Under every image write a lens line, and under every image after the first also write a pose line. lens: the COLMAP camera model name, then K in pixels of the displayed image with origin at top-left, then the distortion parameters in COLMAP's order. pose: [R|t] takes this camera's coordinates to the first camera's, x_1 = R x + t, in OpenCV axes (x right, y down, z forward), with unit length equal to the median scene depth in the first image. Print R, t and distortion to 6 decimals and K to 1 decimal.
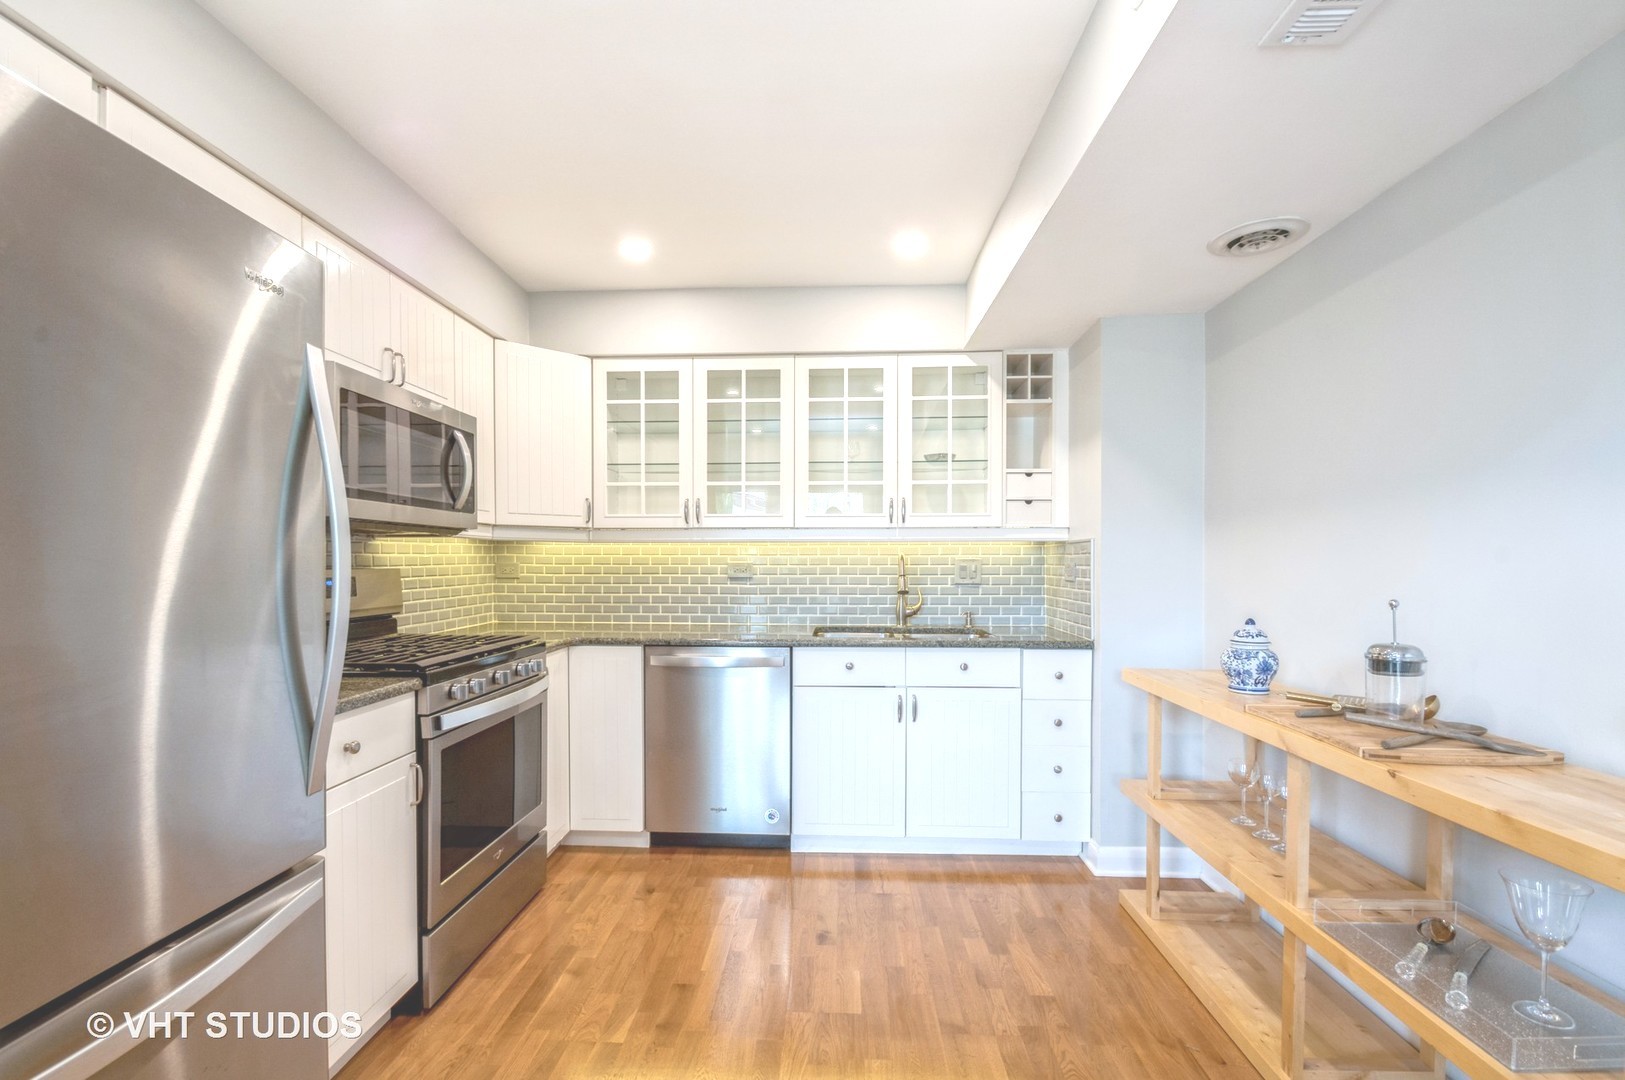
lens RADIAL K [[720.0, 0, 803.5], [0, 720.0, 567.9], [0, 0, 1]] dist [-0.001948, -0.000755]
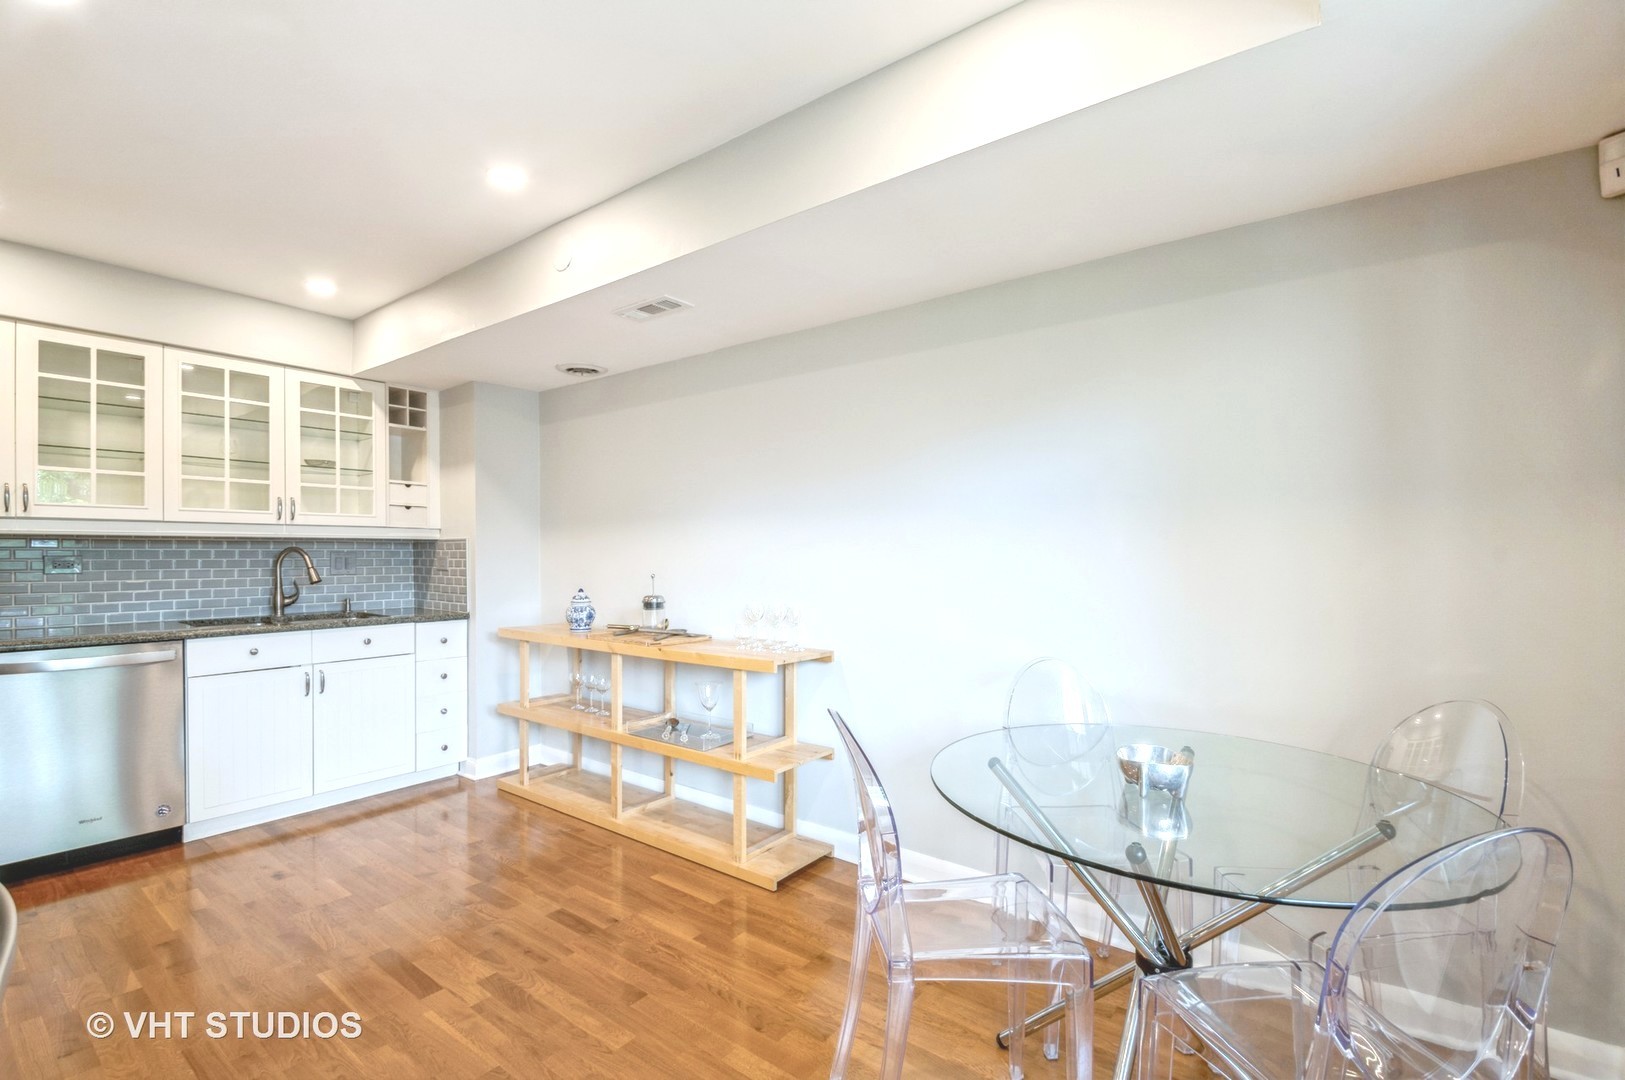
lens RADIAL K [[720.0, 0, 803.5], [0, 720.0, 567.9], [0, 0, 1]] dist [-0.001948, -0.000755]
pose [[0.560624, -0.016851, 0.827899, -0.362272], [0.006601, 0.999852, 0.015881, -0.001974], [-0.828044, -0.003438, 0.560652, -0.291229]]
